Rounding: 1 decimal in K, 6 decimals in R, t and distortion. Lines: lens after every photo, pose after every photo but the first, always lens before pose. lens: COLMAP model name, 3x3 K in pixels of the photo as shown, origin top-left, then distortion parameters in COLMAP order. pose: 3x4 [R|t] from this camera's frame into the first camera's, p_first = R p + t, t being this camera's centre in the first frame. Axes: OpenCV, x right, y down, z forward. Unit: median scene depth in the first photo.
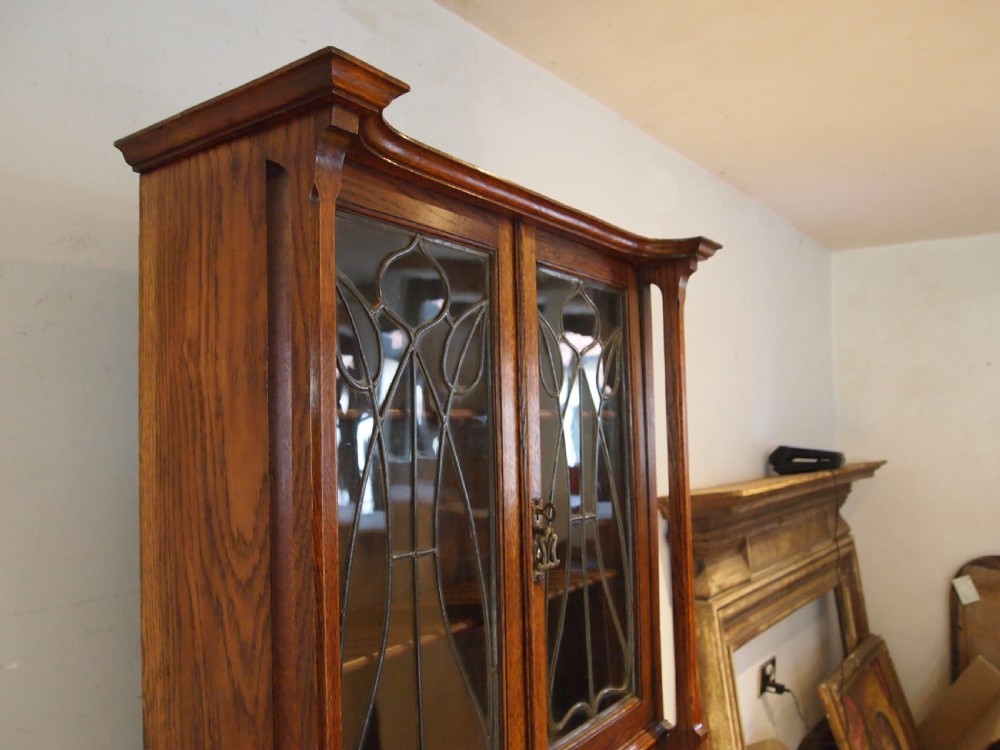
lens RADIAL K [[793.2, 0, 506.8], [0, 793.2, 377.2], [0, 0, 1]] dist [-0.046767, -0.001301]
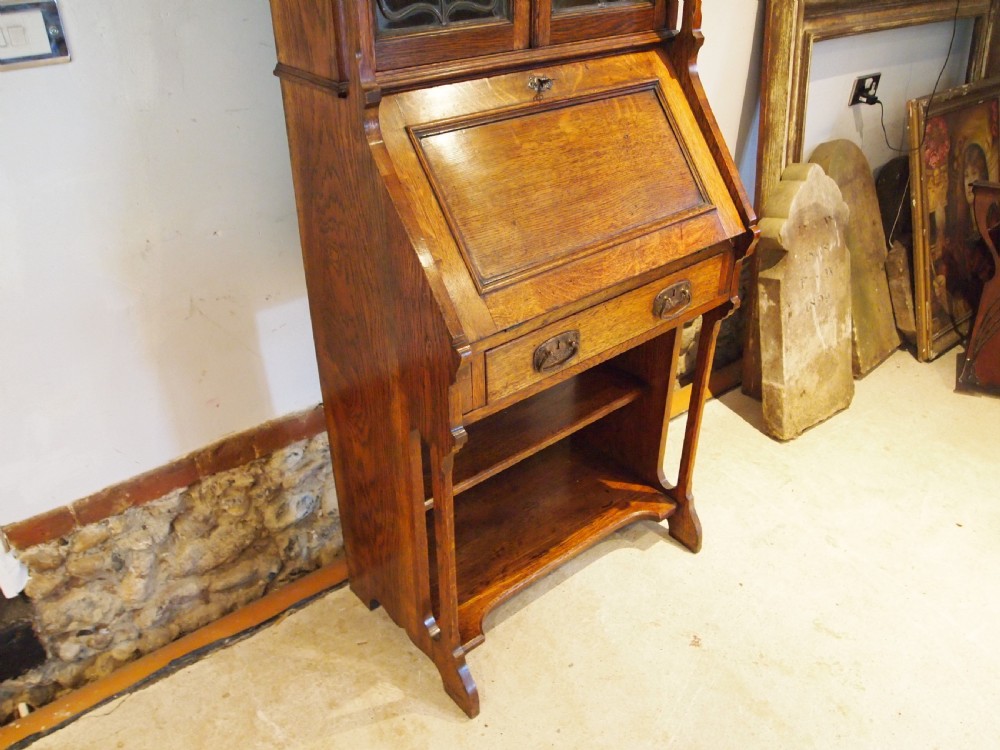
lens RADIAL K [[797.2, 0, 504.6], [0, 797.2, 375.3], [0, 0, 1]] dist [-0.046821, 0.000193]
pose [[0.965596, 0.162865, -0.202732, 0.179258], [-0.011273, 0.805074, 0.593067, 0.088001], [0.259804, -0.570378, 0.779212, -0.231244]]
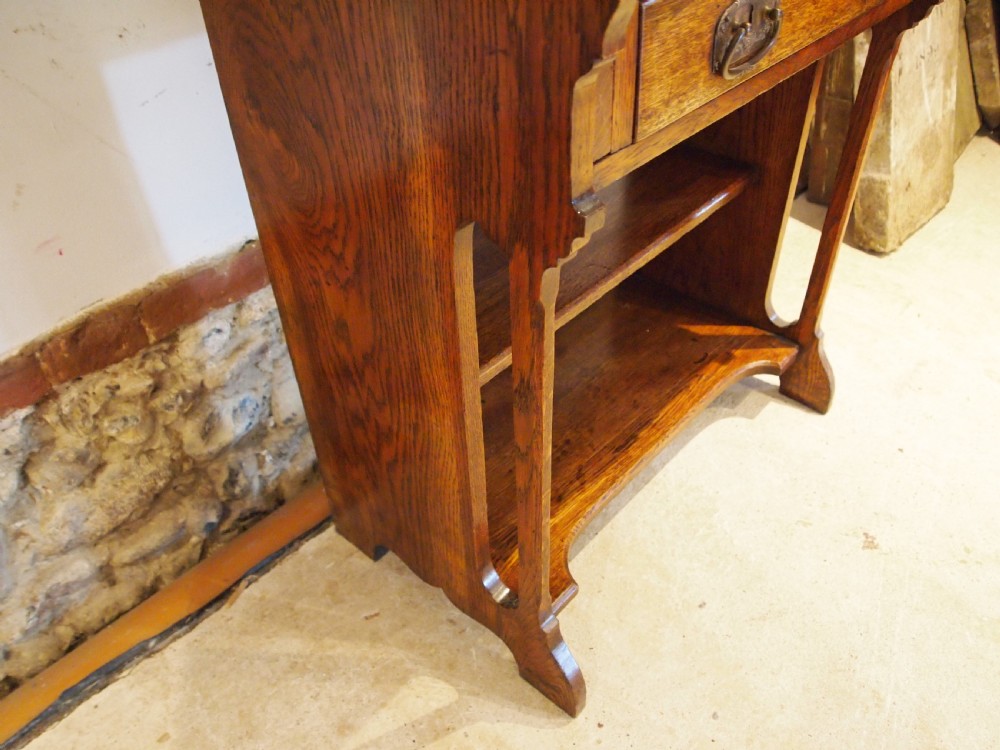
lens RADIAL K [[793.2, 0, 506.8], [0, 793.2, 377.2], [0, 0, 1]] dist [-0.046767, -0.001301]
pose [[0.993109, 0.077091, -0.088269, 0.020418], [0.007429, 0.710264, 0.703896, 0.353622], [0.116958, -0.699701, 0.704797, -0.010004]]
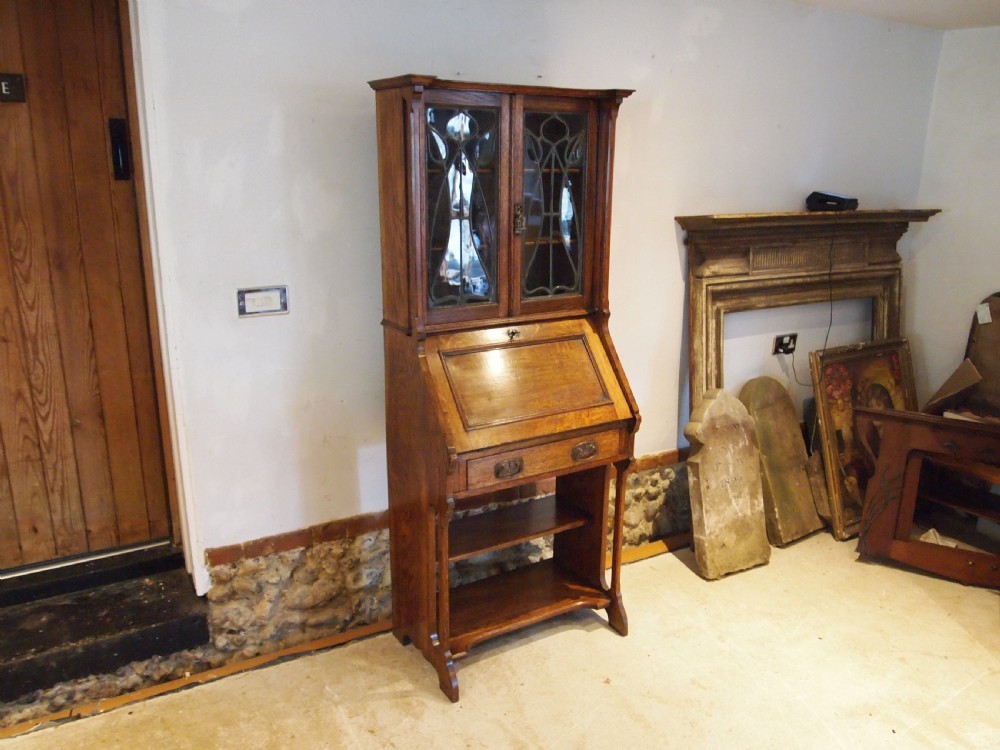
lens RADIAL K [[796.8, 0, 503.0], [0, 796.8, 376.1], [0, 0, 1]] dist [-0.041010, -0.001609]
pose [[0.917167, 0.138820, -0.373542, 0.536317], [-0.006476, 0.942432, 0.334336, -0.096833], [0.398450, -0.304223, 0.865266, -0.754823]]
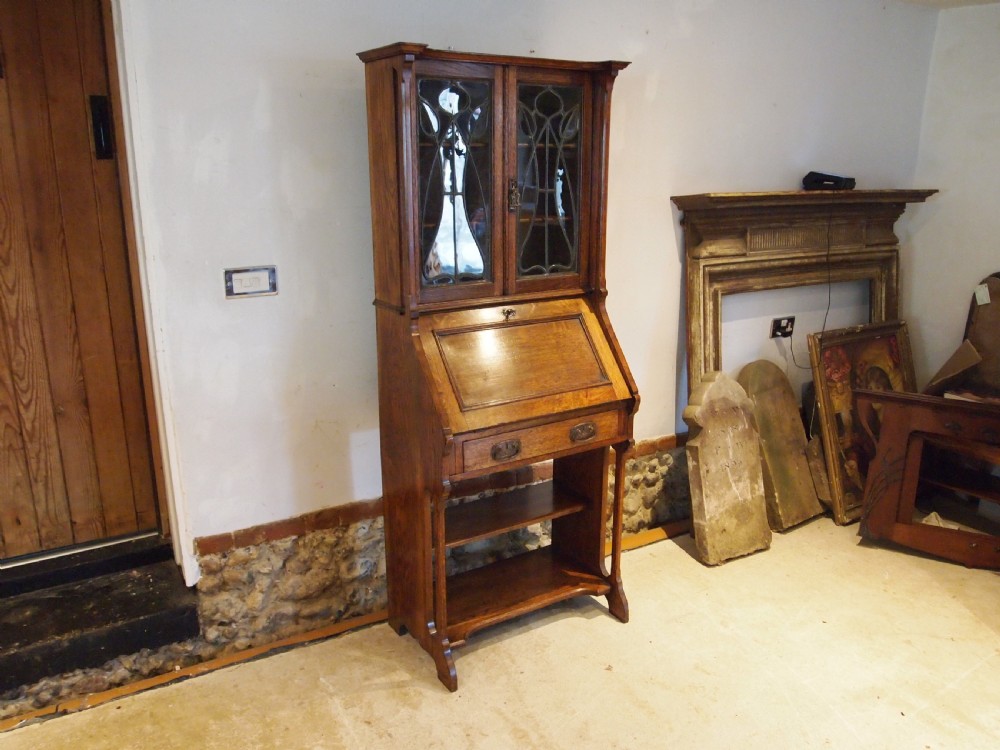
lens RADIAL K [[796.8, 0, 503.0], [0, 796.8, 376.1], [0, 0, 1]] dist [-0.041010, -0.001609]
pose [[0.922774, 0.128195, -0.363393, 0.520763], [0.000631, 0.942536, 0.334103, -0.053908], [0.385342, -0.308531, 0.869667, -0.738593]]
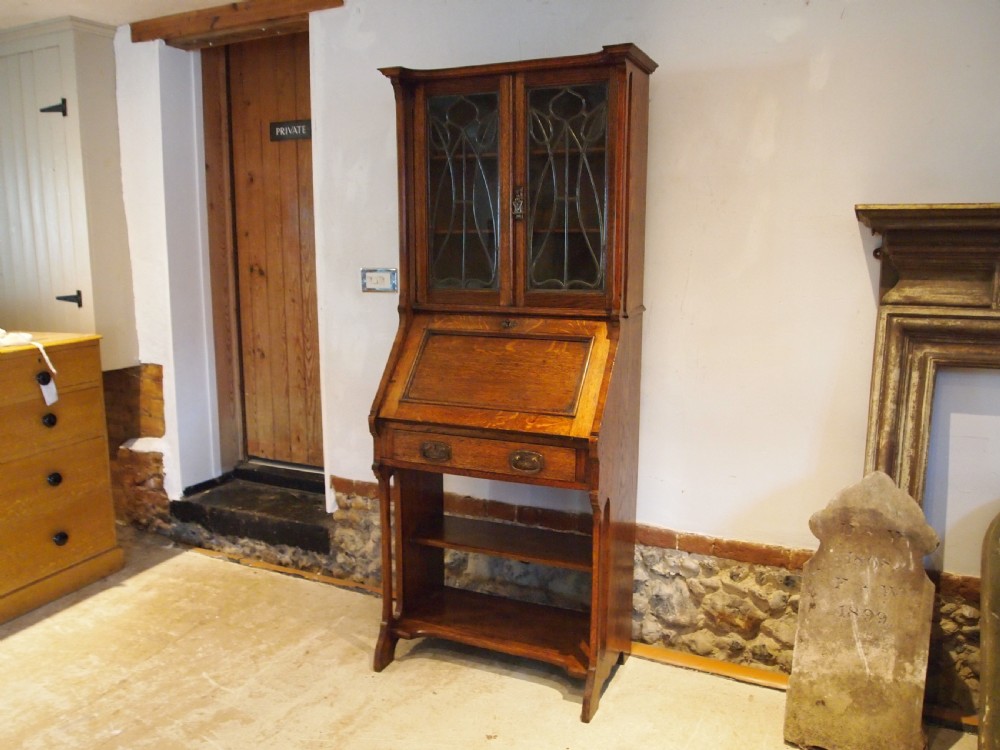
lens RADIAL K [[793.2, 0, 506.8], [0, 793.2, 377.2], [0, 0, 1]] dist [-0.046767, -0.001301]
pose [[0.195658, 0.182079, -0.963621, 1.290270], [0.057397, 0.978802, 0.196601, 0.126163], [0.978991, -0.093776, 0.181060, 0.226186]]
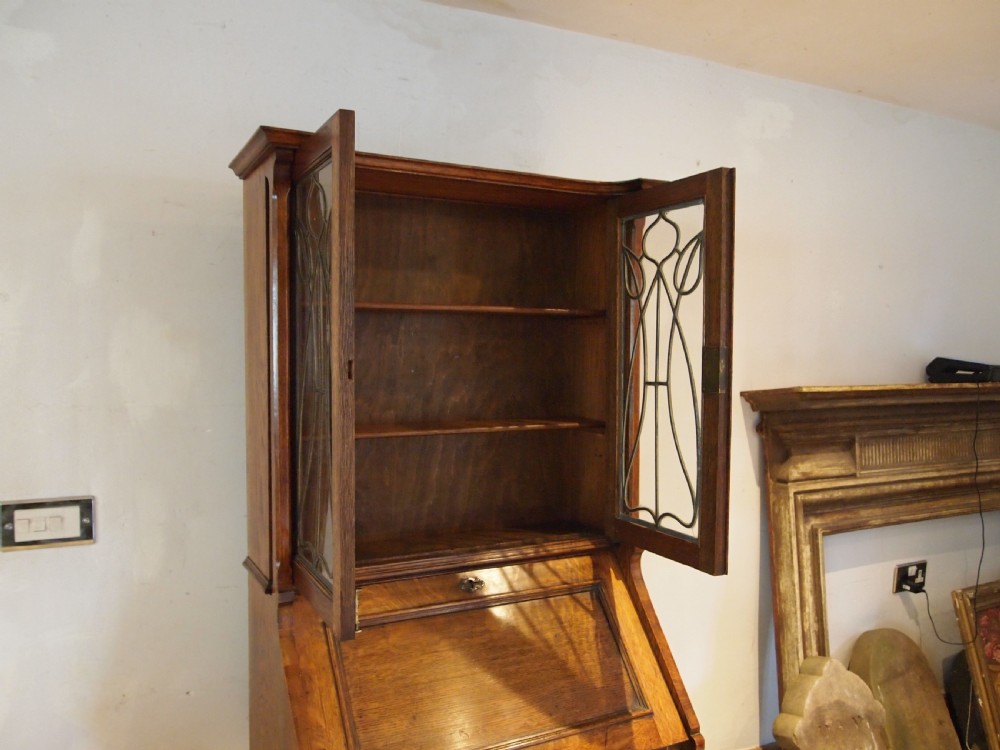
lens RADIAL K [[797.2, 0, 504.6], [0, 797.2, 375.3], [0, 0, 1]] dist [-0.046821, 0.000193]
pose [[0.891788, 0.042920, -0.450413, 0.400622], [0.002334, 0.995041, 0.099439, 0.011358], [0.452447, -0.089730, 0.887265, -0.193564]]
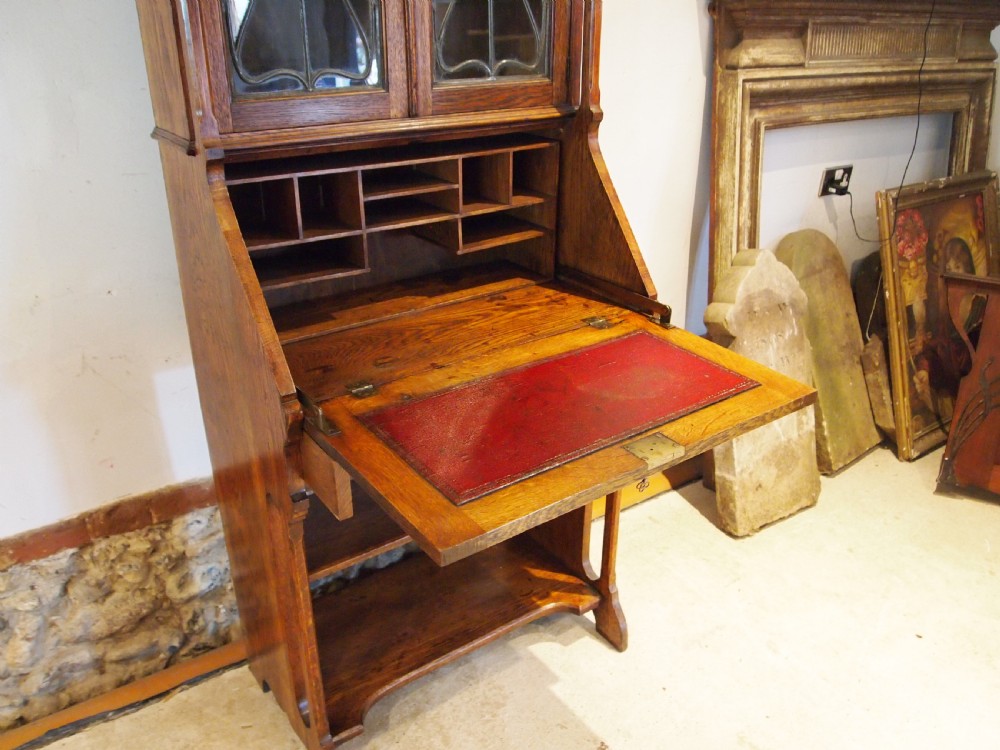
lens RADIAL K [[797.2, 0, 504.6], [0, 797.2, 375.3], [0, 0, 1]] dist [-0.046821, 0.000193]
pose [[0.944586, 0.168468, -0.281736, 0.329073], [-0.009018, 0.871256, 0.490745, 0.122137], [0.328139, -0.461010, 0.824496, -0.177164]]
